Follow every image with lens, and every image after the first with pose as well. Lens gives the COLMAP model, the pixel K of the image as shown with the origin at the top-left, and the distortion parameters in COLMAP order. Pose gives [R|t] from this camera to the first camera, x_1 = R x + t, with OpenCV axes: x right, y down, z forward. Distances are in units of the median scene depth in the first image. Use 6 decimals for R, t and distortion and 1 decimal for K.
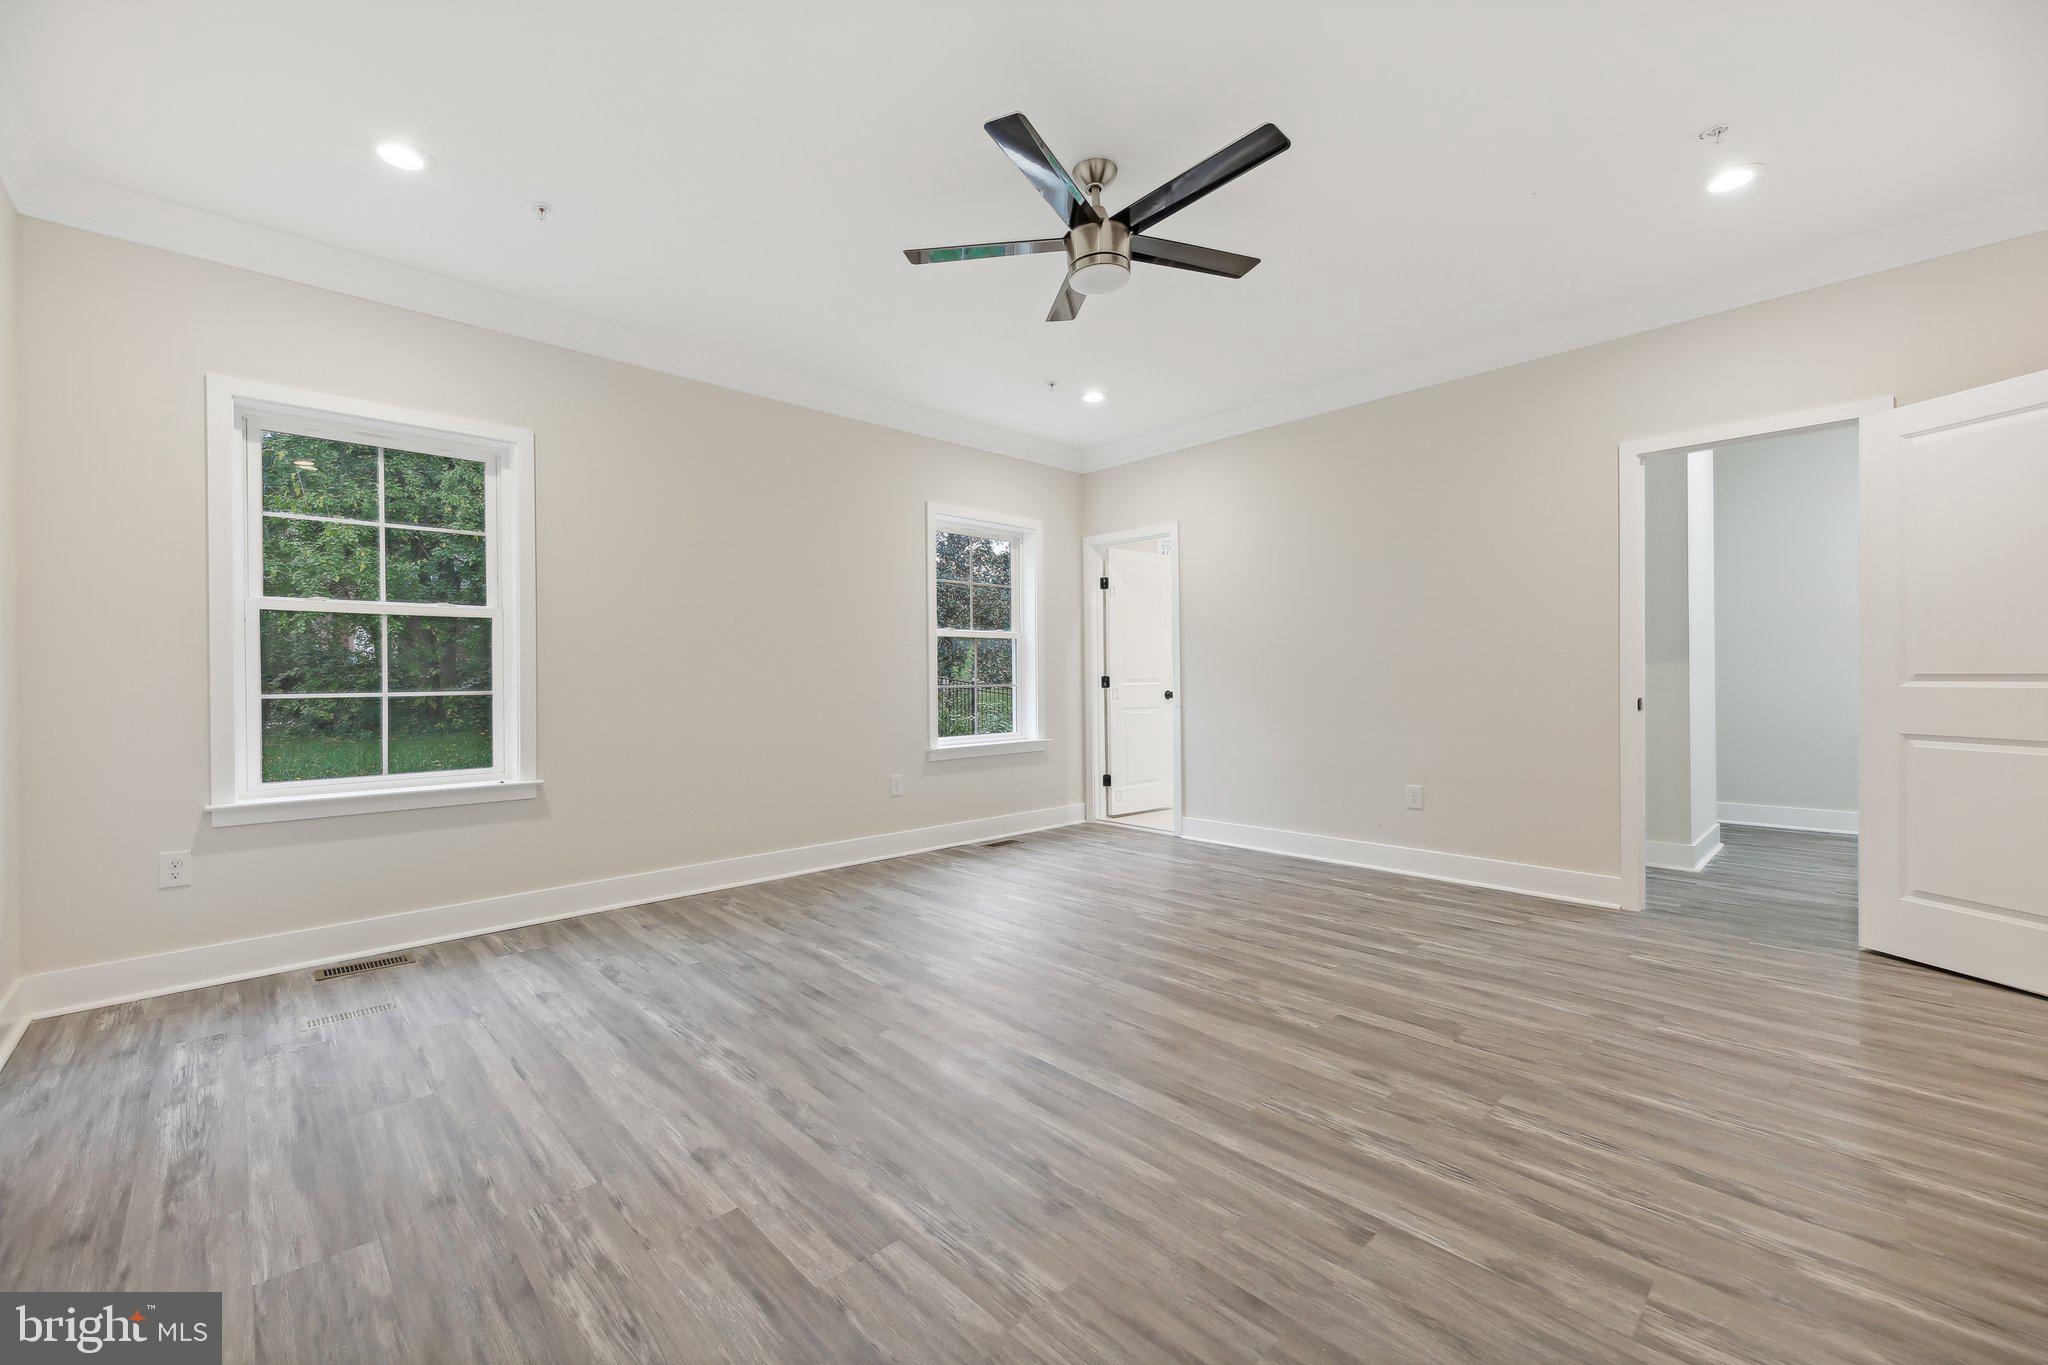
lens RADIAL K [[834.9, 0, 1019.8], [0, 834.9, 703.6], [0, 0, 1]] dist [0.001040, -0.002319]
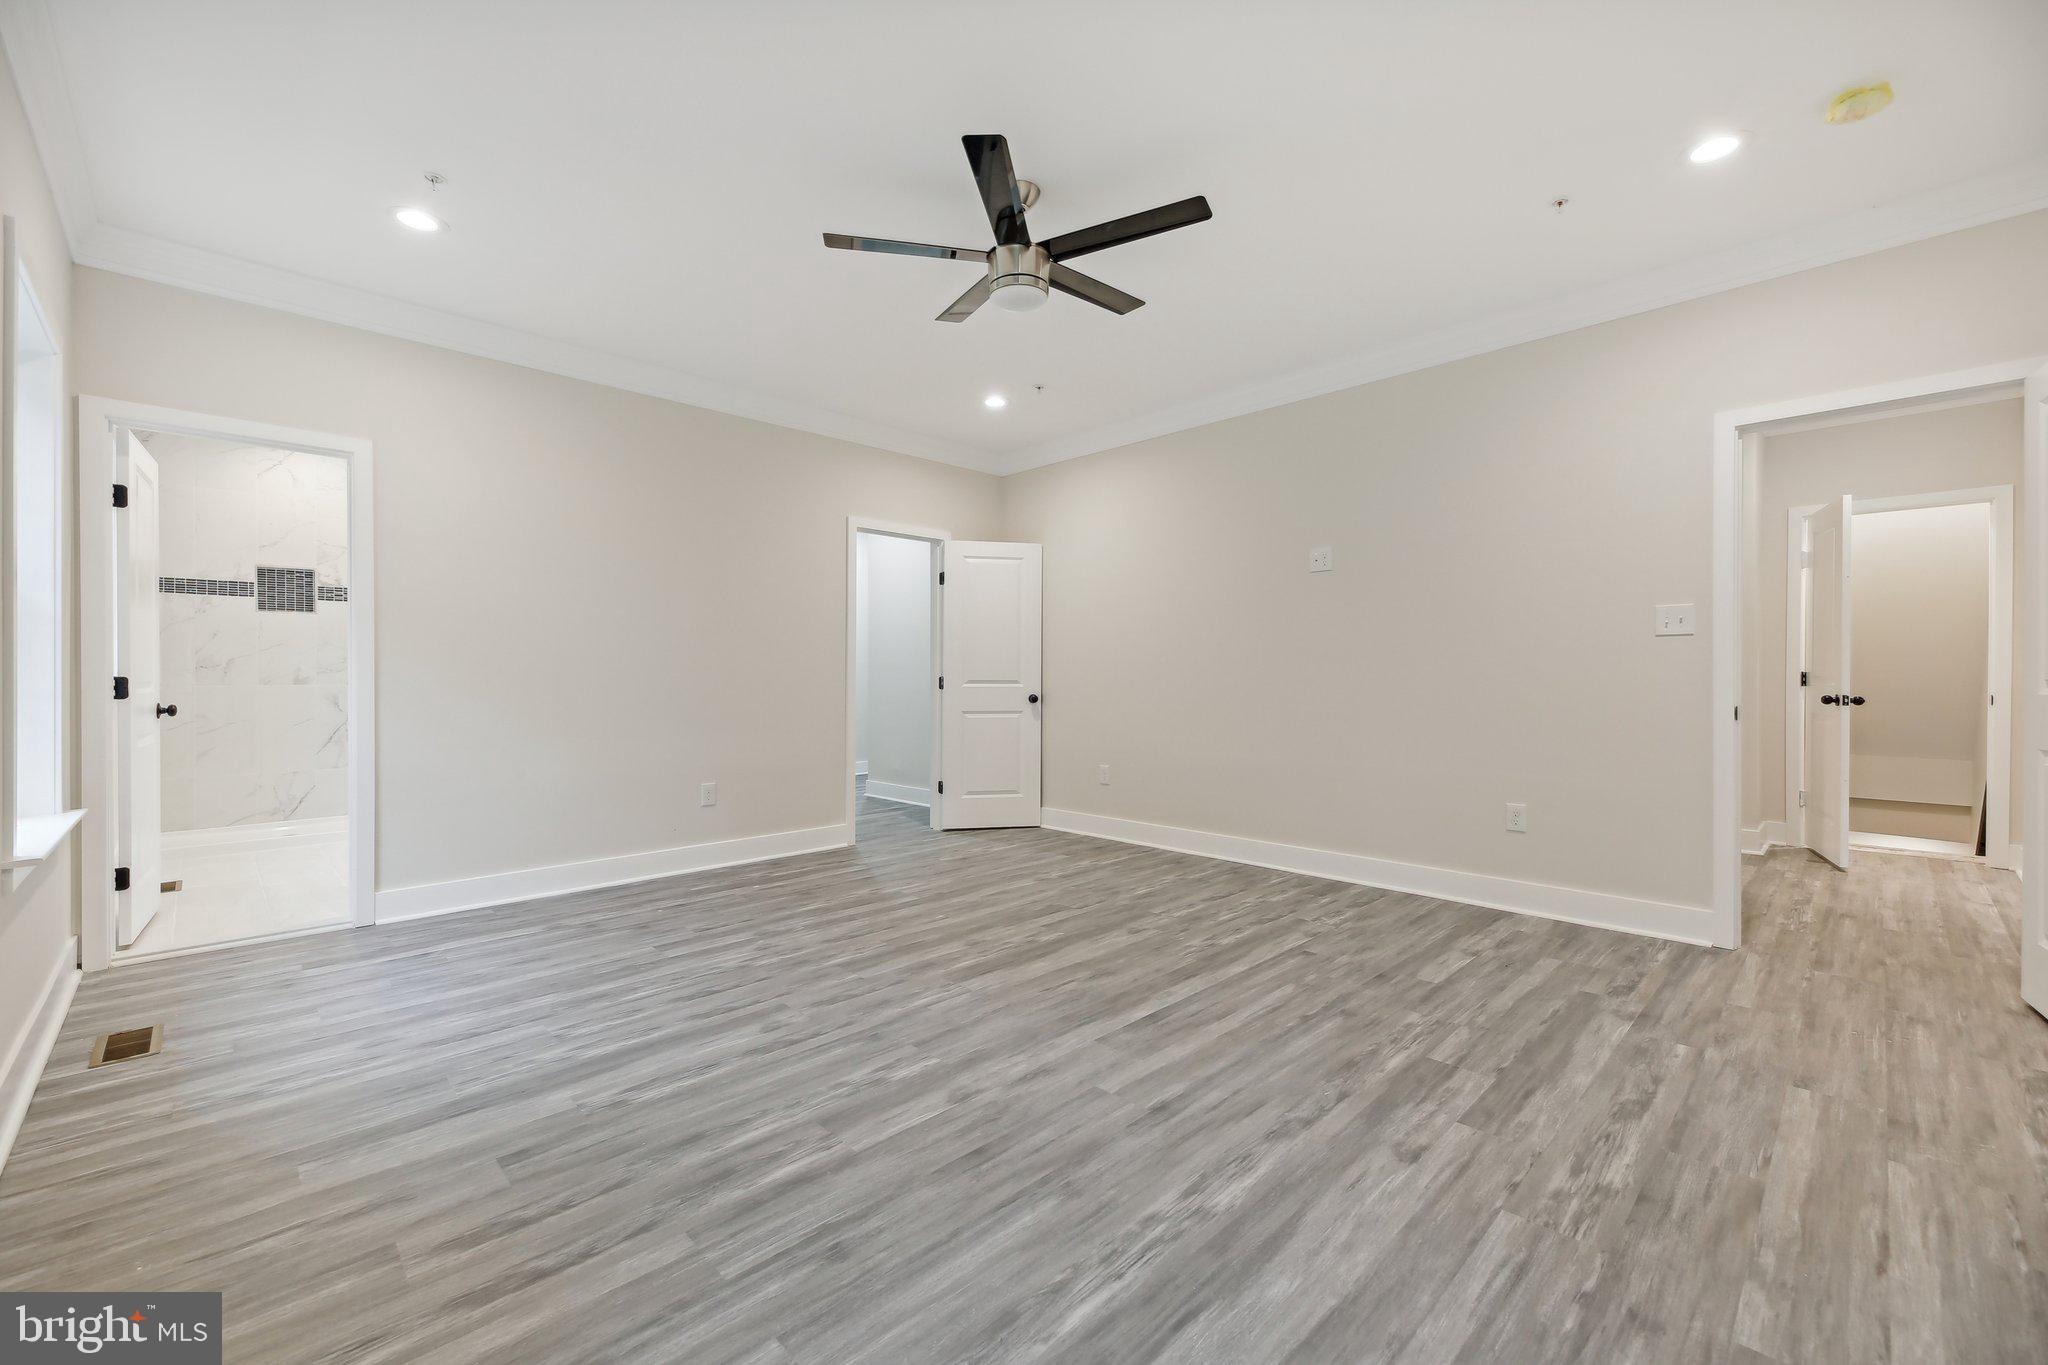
lens RADIAL K [[834.9, 0, 1027.1], [0, 834.9, 677.8], [0, 0, 1]] dist [0.001040, -0.002319]
pose [[-0.020139, 0.003640, 0.999791, -1.144528], [0.035271, 0.999373, -0.002928, -0.029387], [-0.999175, 0.035205, -0.020255, 1.223127]]
